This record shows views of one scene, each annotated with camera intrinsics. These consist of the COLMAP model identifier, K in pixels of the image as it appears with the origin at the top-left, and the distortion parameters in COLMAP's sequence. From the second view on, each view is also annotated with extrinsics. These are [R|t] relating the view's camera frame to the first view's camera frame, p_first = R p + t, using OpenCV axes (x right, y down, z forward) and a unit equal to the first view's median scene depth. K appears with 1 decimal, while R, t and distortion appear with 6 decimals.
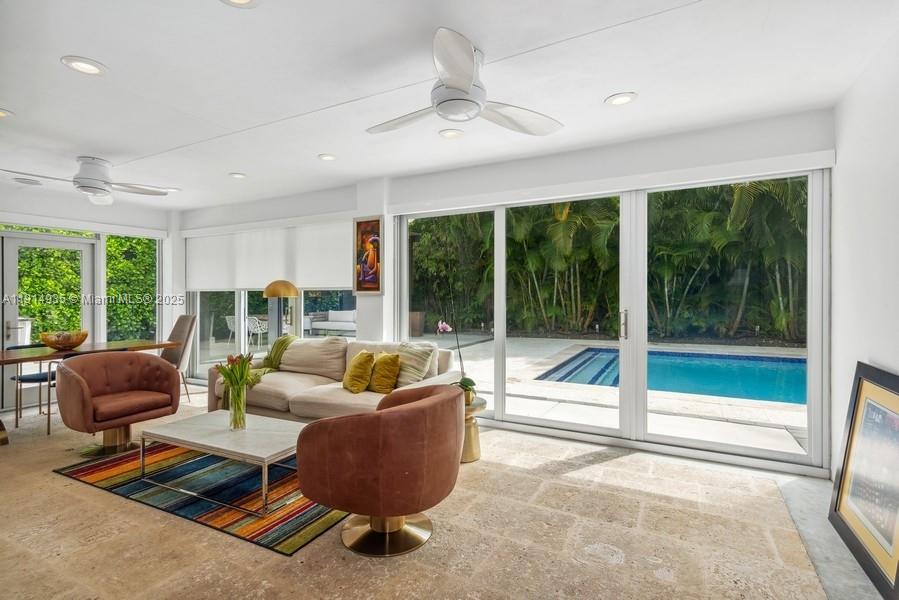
lens RADIAL K [[438.9, 0, 449.5], [0, 438.9, 300.0], [0, 0, 1]] dist [0.002314, 0.000568]
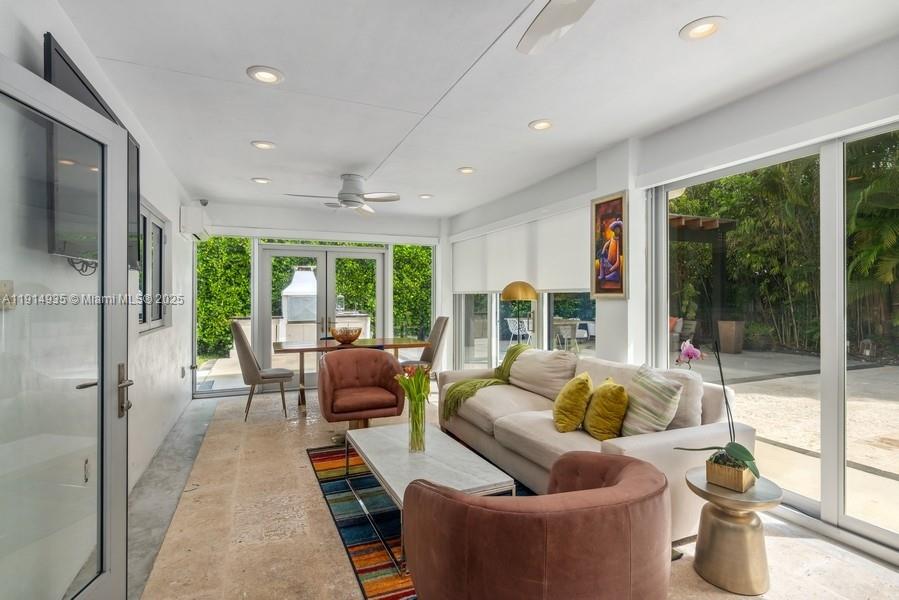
lens RADIAL K [[445.4, 0, 450.0], [0, 445.4, 296.0], [0, 0, 1]] dist [-0.003509, 0.000282]
pose [[0.779695, 0.004195, -0.626145, 0.083882], [-0.014576, 0.999828, -0.011452, -0.003208], [0.625989, 0.018056, 0.779623, 0.233808]]
